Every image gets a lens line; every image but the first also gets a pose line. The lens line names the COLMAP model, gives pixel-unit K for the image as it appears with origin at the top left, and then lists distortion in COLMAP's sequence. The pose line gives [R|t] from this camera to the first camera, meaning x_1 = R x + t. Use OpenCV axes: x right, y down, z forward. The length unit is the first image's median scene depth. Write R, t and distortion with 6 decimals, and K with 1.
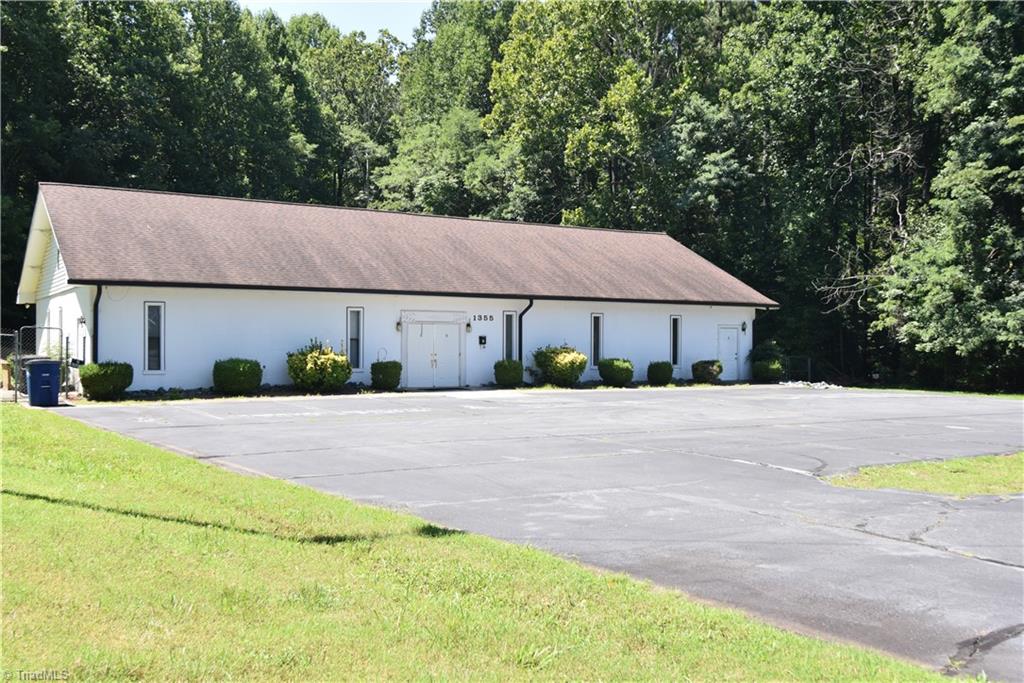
lens RADIAL K [[967.6, 0, 512.0], [0, 967.6, 341.5], [0, 0, 1]] dist [0.014130, 0.016168]
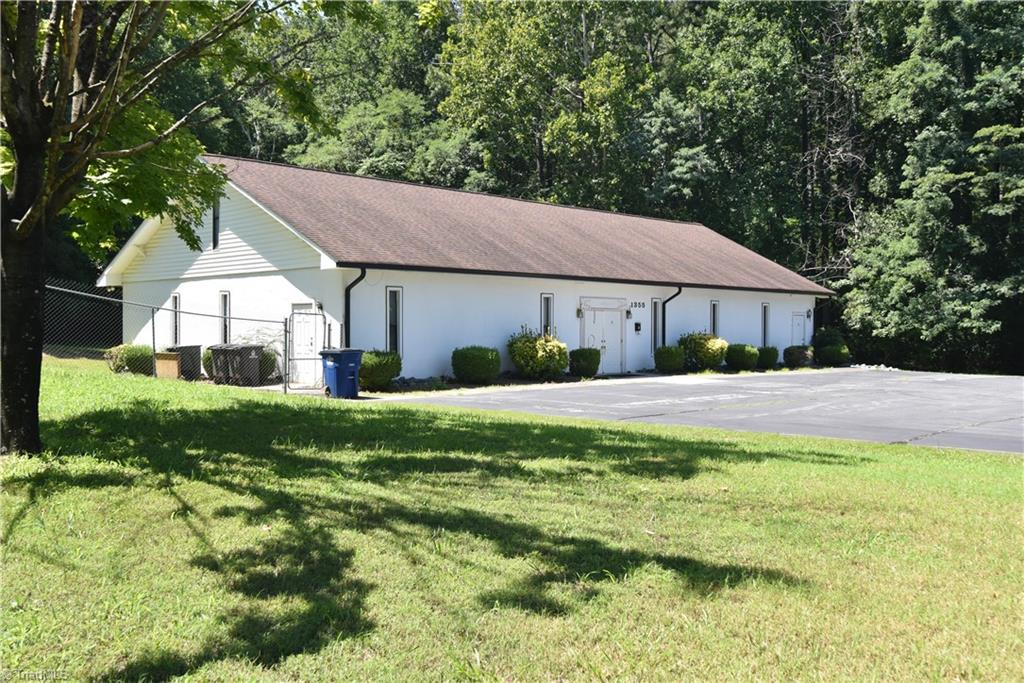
lens RADIAL K [[967.6, 0, 512.0], [0, 967.6, 341.5], [0, 0, 1]] dist [0.014130, 0.016168]
pose [[0.970403, -0.004404, 0.241451, -0.258772], [0.000944, 0.999895, 0.014445, -0.000480], [-0.241489, -0.013790, 0.970306, 0.029755]]
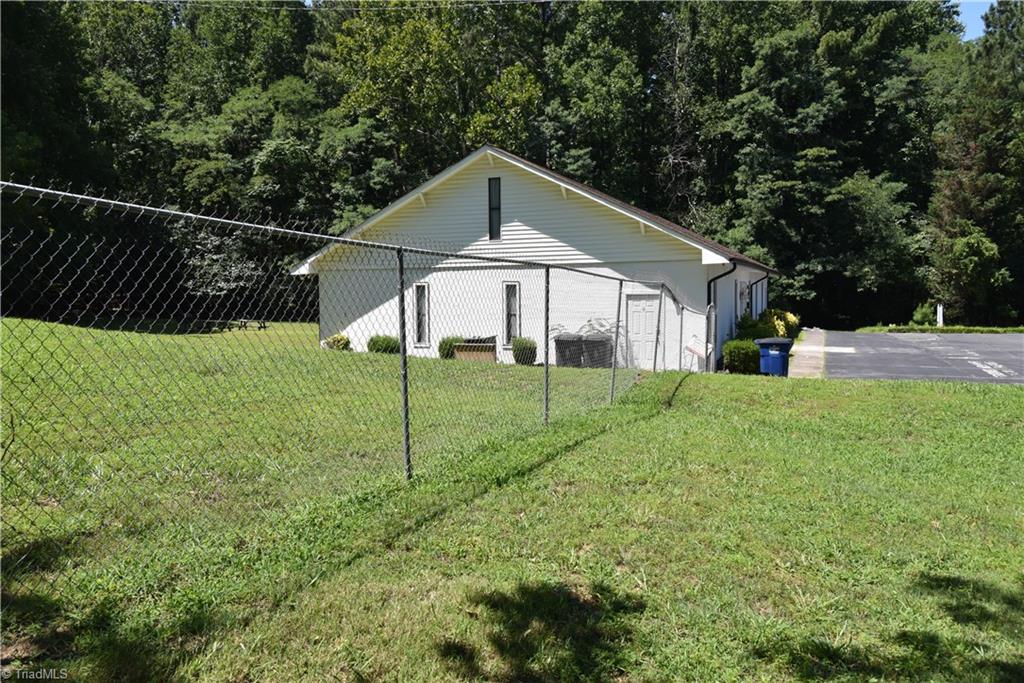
lens RADIAL K [[799.2, 0, 510.7], [0, 799.2, 341.9], [0, 0, 1]] dist [0.009069, 0.007686]
pose [[0.797743, -0.052573, 0.600701, -0.566908], [0.014346, 0.997565, 0.068255, -0.018338], [-0.602827, -0.045832, 0.796555, 0.236846]]
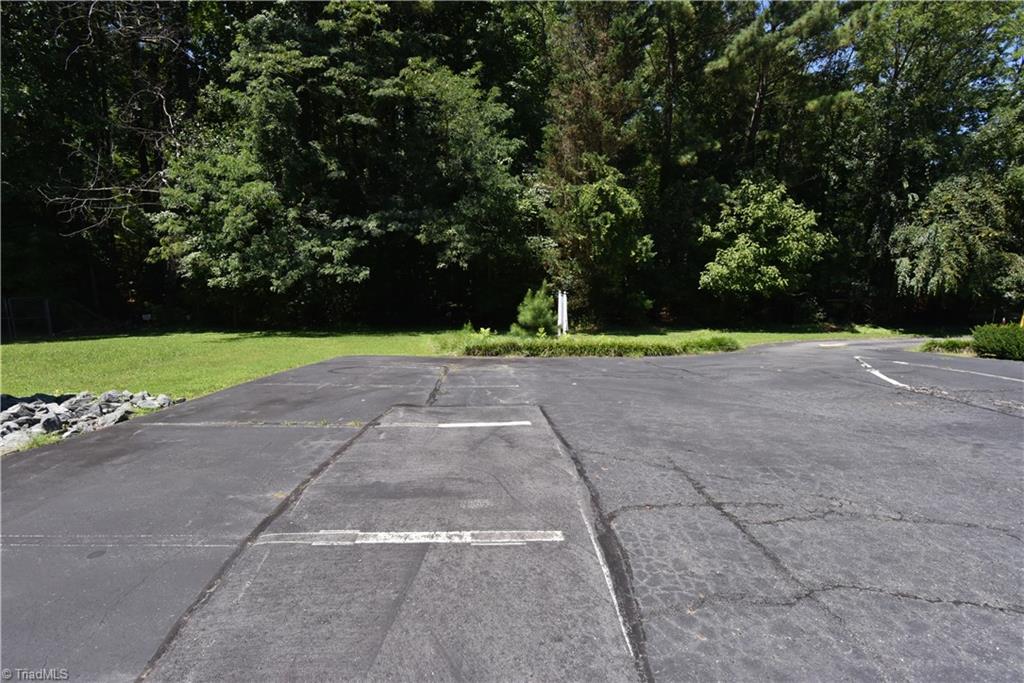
lens RADIAL K [[495.7, 0, 507.8], [0, 495.7, 344.6], [0, 0, 1]] dist [-0.018387, -0.000590]
pose [[0.495921, -0.119502, 0.860106, 0.183919], [0.002173, 0.990653, 0.136387, 0.001520], [-0.868365, -0.065768, 0.491546, 0.593282]]
